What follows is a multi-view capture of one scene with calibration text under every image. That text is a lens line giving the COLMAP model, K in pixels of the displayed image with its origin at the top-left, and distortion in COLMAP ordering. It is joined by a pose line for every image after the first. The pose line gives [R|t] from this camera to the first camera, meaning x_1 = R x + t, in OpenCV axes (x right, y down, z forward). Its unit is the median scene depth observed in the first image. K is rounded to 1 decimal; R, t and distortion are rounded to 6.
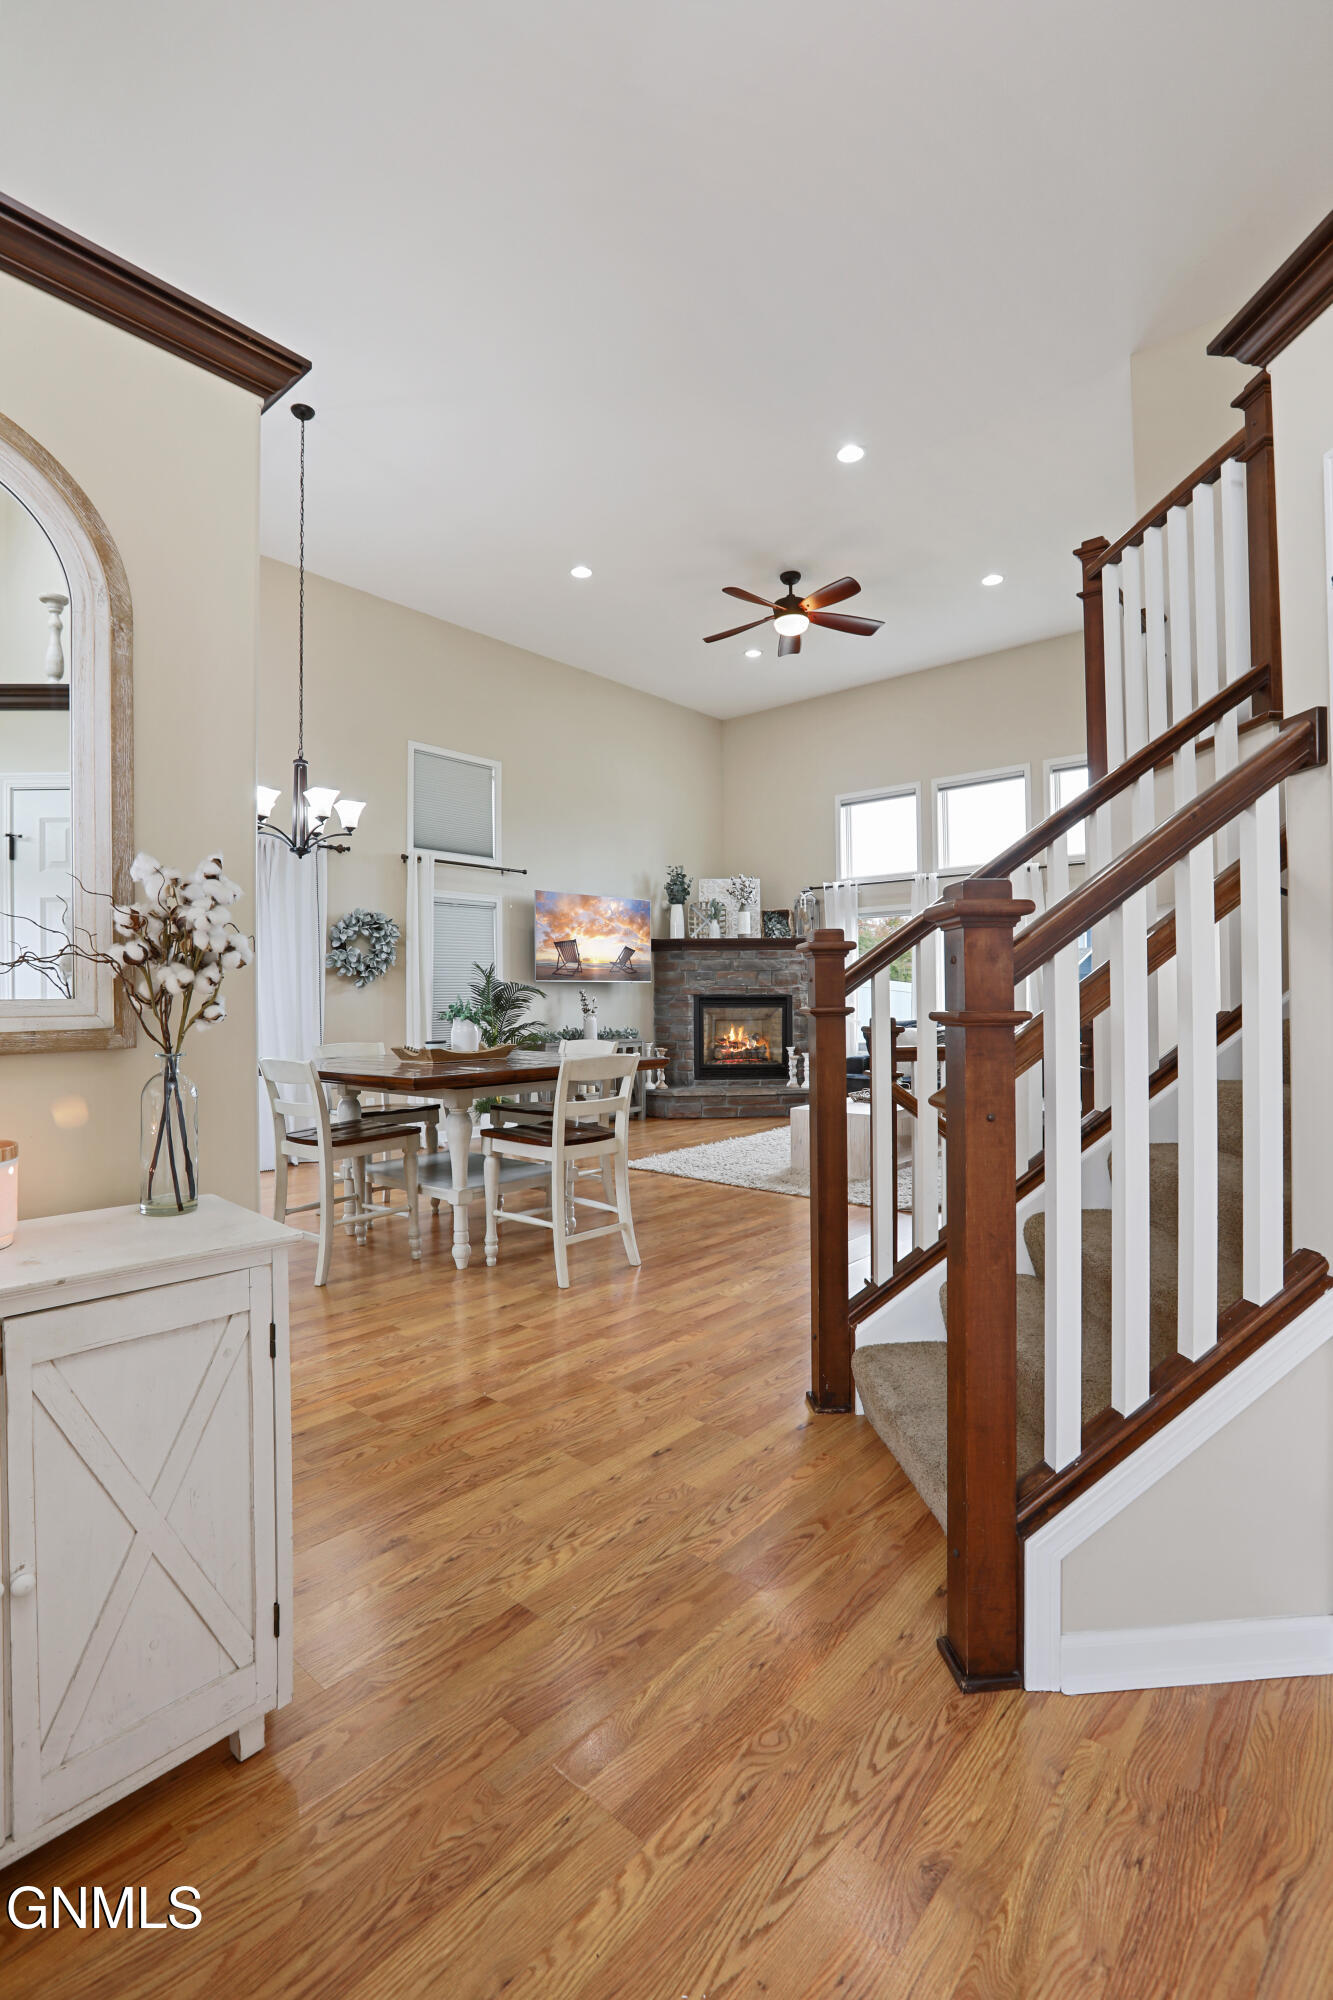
lens RADIAL K [[910.7, 0, 649.5], [0, 910.7, 997.3], [0, 0, 1]] dist [-0.003132, -0.000233]
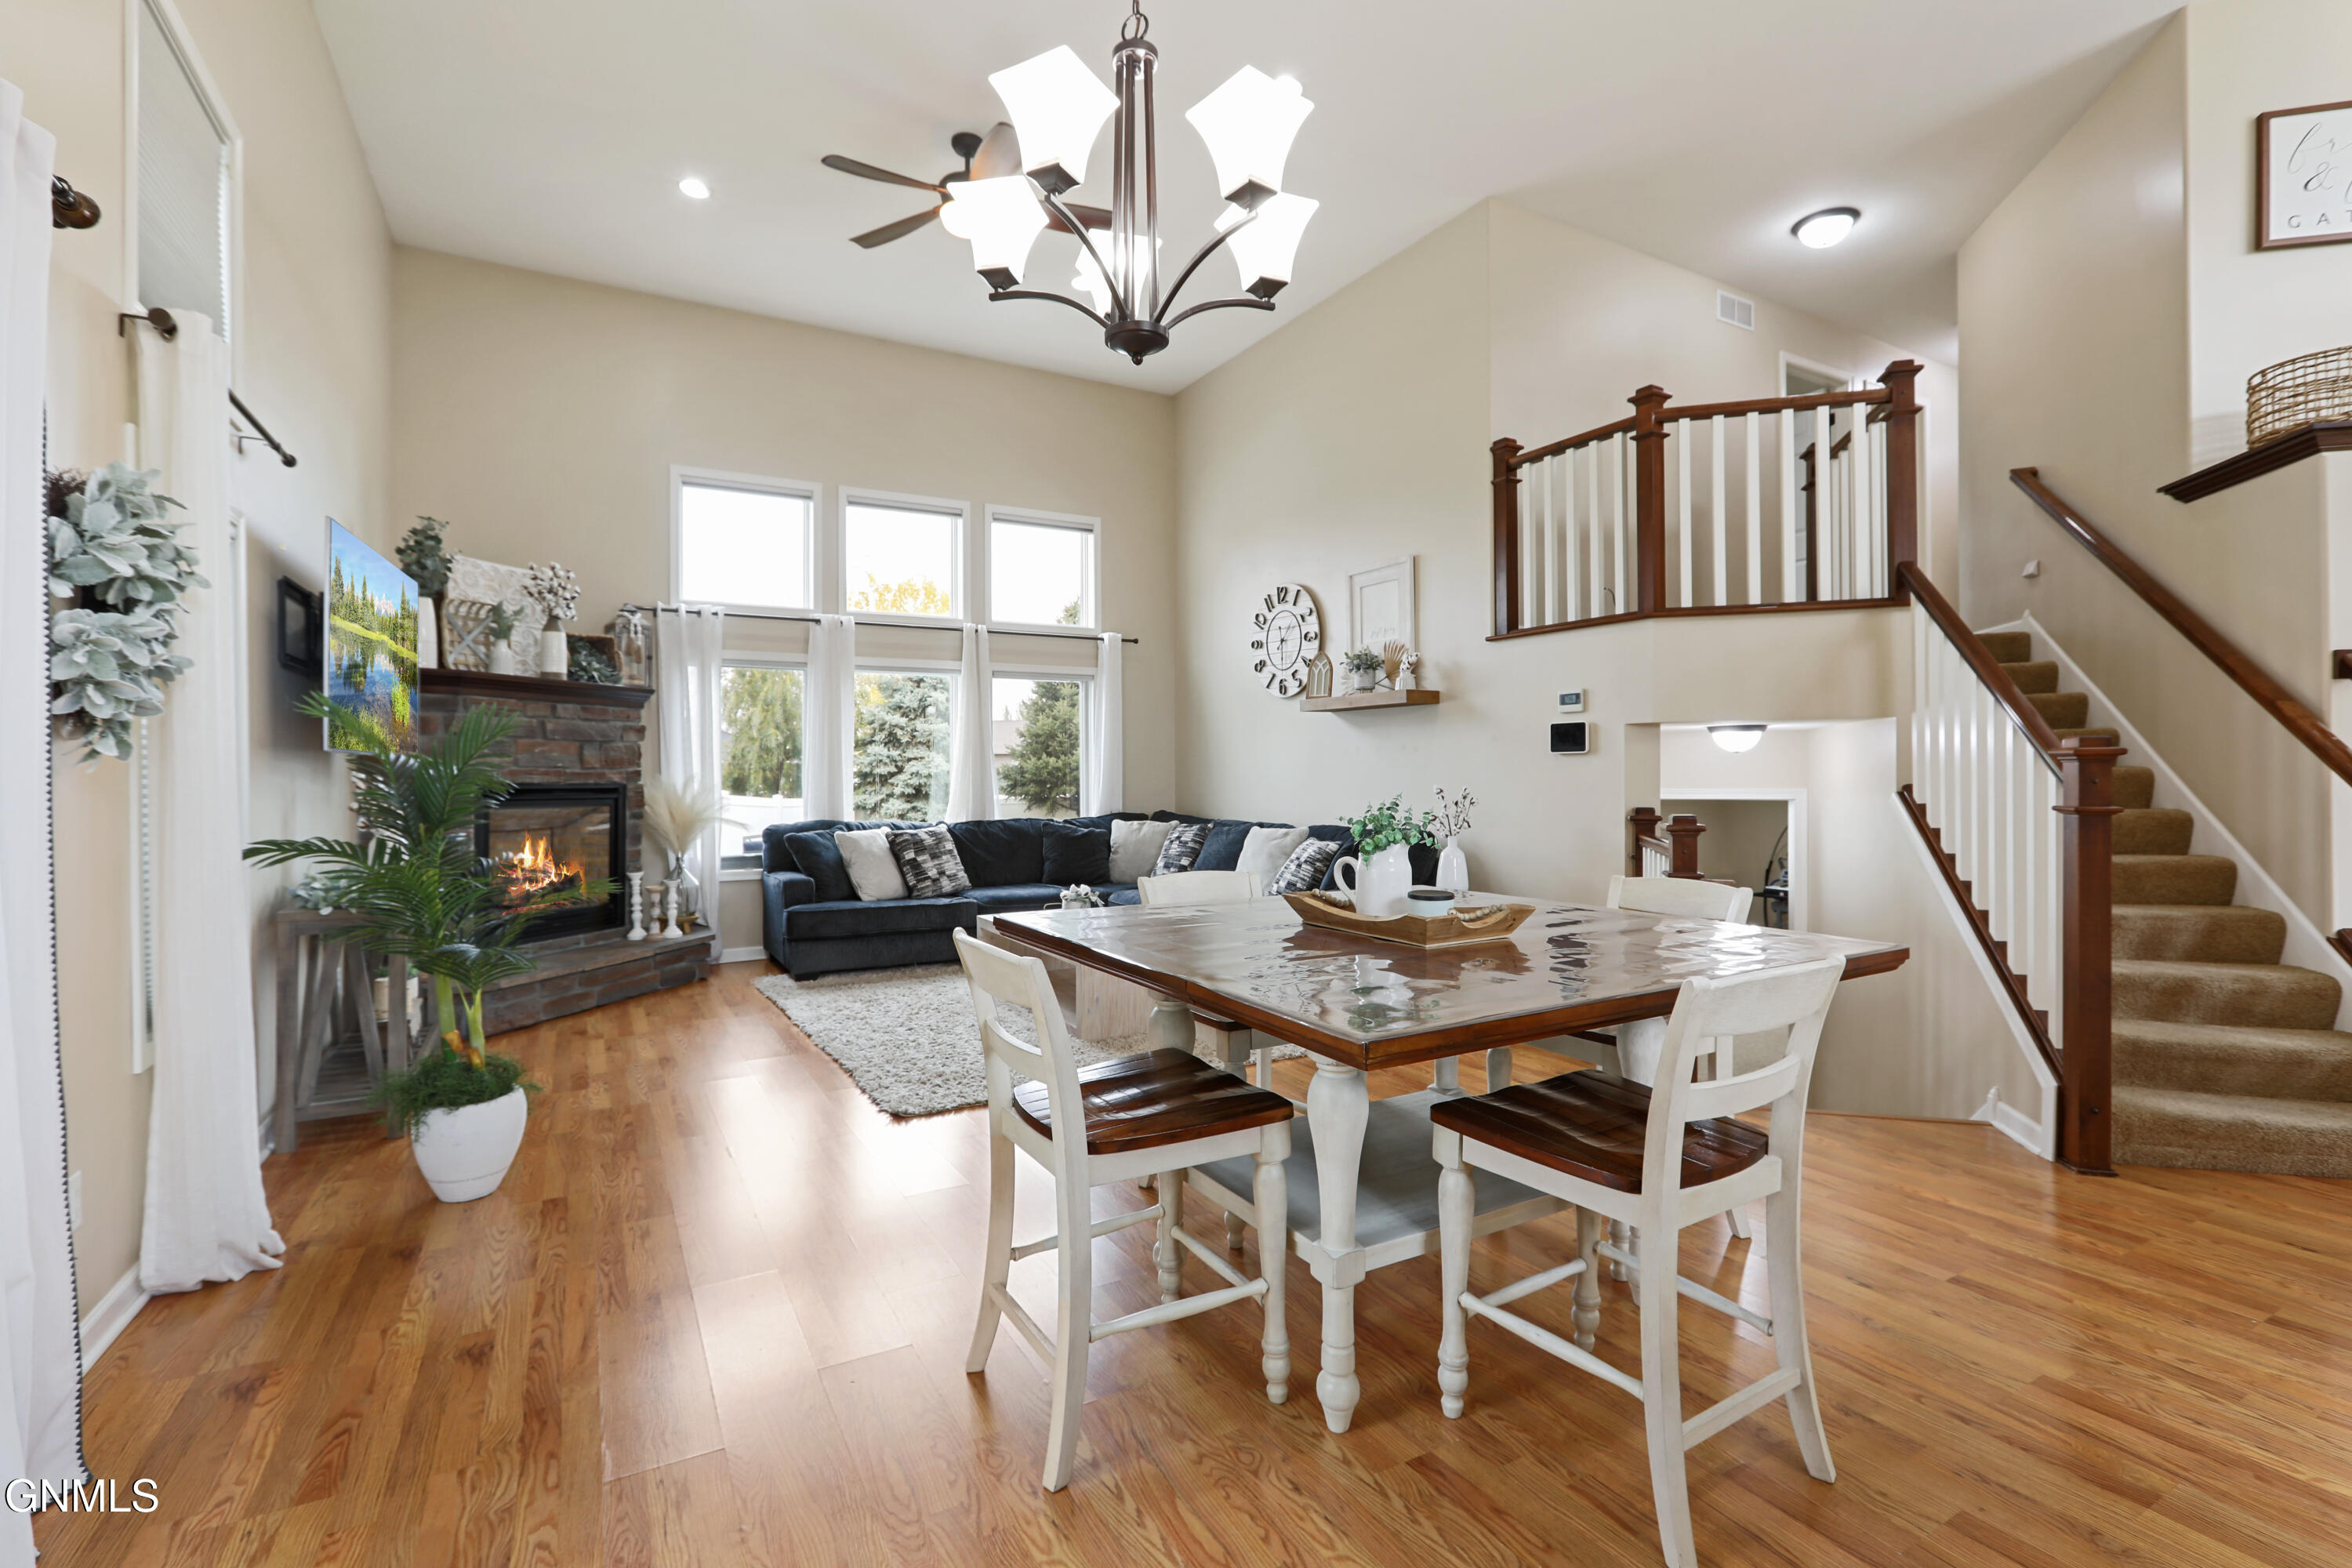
lens RADIAL K [[1070.9, 0, 1161.3], [0, 1070.9, 785.5], [0, 0, 1]] dist [-0.003132, -0.000233]
pose [[0.336238, 0.000423, 0.941777, -0.380029], [-0.002585, 0.999997, 0.000474, -0.002753], [-0.941773, -0.002594, 0.336238, 0.446090]]
